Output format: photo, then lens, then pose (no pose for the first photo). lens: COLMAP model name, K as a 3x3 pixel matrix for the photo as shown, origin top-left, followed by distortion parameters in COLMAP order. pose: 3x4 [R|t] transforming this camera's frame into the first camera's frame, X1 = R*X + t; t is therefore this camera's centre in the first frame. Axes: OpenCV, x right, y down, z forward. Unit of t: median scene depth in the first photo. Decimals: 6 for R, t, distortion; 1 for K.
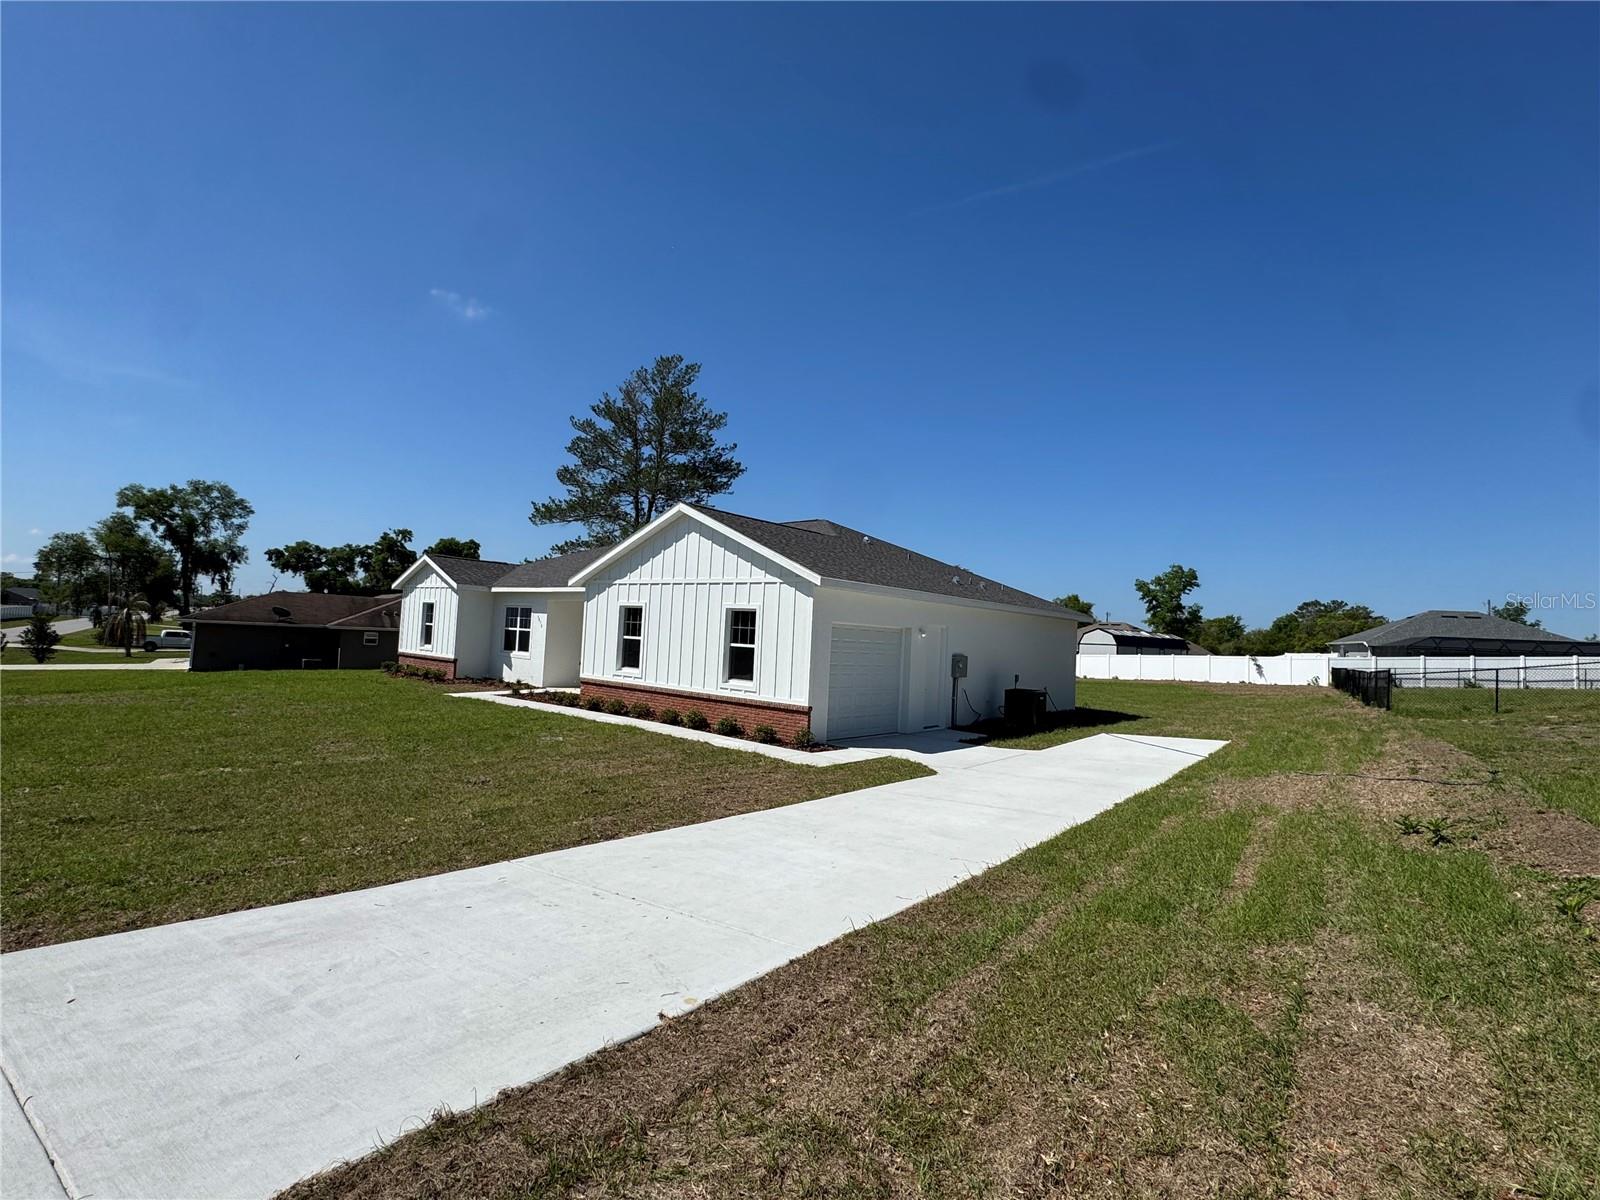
lens RADIAL K [[747.5, 0, 798.2], [0, 747.5, 594.3], [0, 0, 1]] dist [-0.003693, 0.001691]
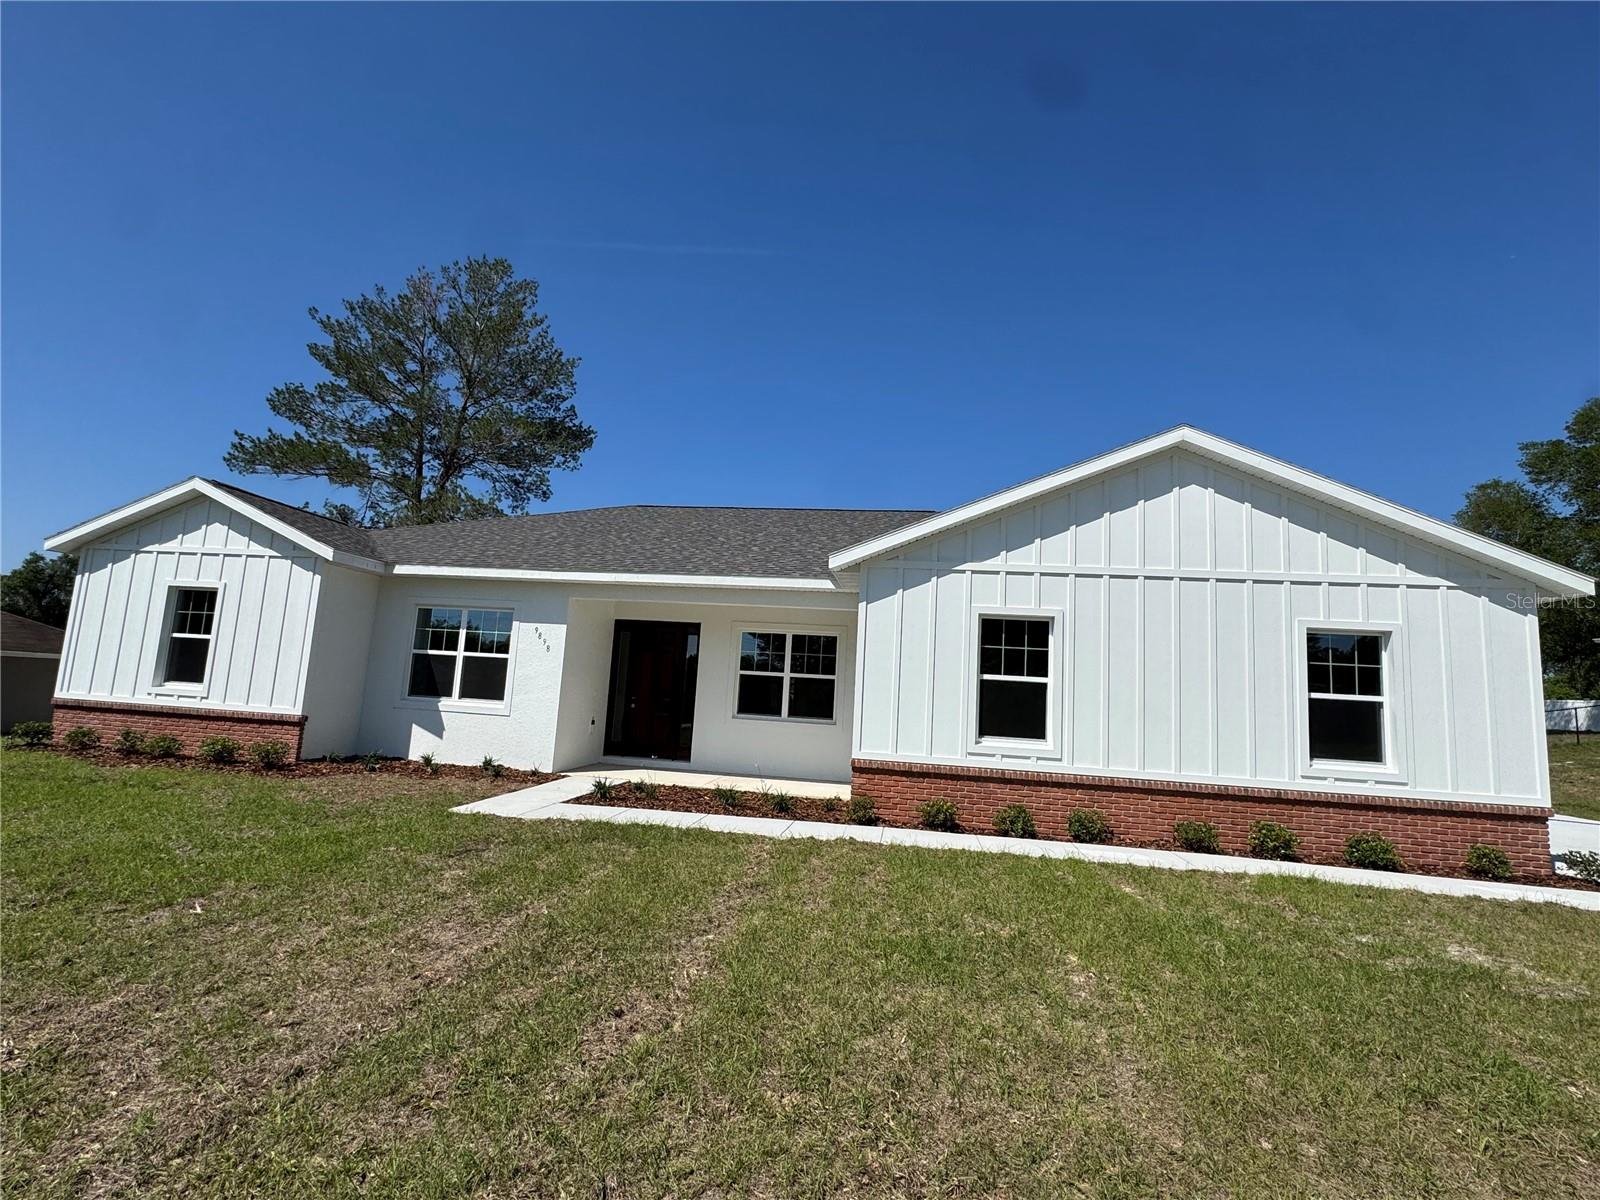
lens RADIAL K [[747.5, 0, 799.6], [0, 747.5, 599.6], [0, 0, 1]] dist [-0.003693, 0.001691]
pose [[0.853501, 0.067200, 0.516739, -0.447698], [-0.044721, 0.997437, -0.055845, 0.029104], [-0.519168, 0.024555, 0.854319, 0.471446]]
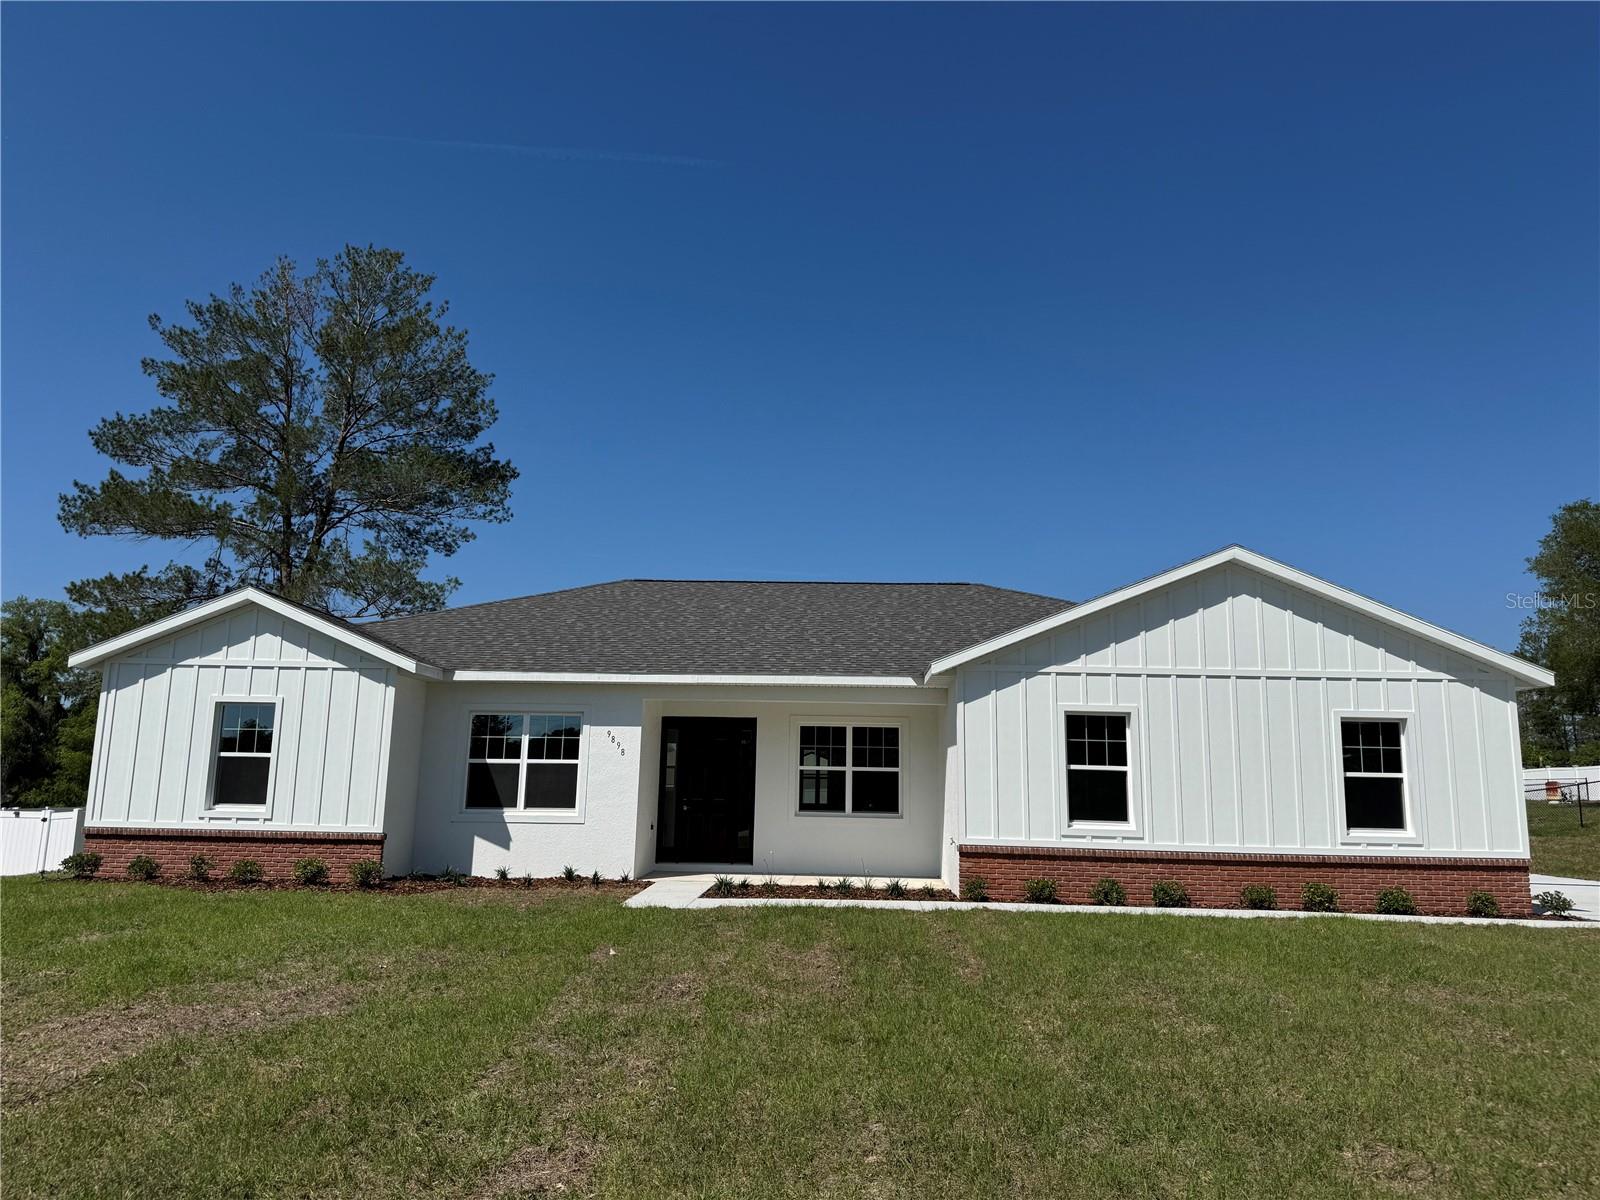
lens RADIAL K [[1118.8, 0, 802.5], [0, 1118.8, 602.7], [0, 0, 1]] dist [0.081358, -0.114662]
pose [[0.791162, 0.069496, 0.607645, -0.685113], [-0.013108, 0.995222, -0.096756, 0.013738], [-0.611466, 0.068585, 0.788293, 0.329983]]
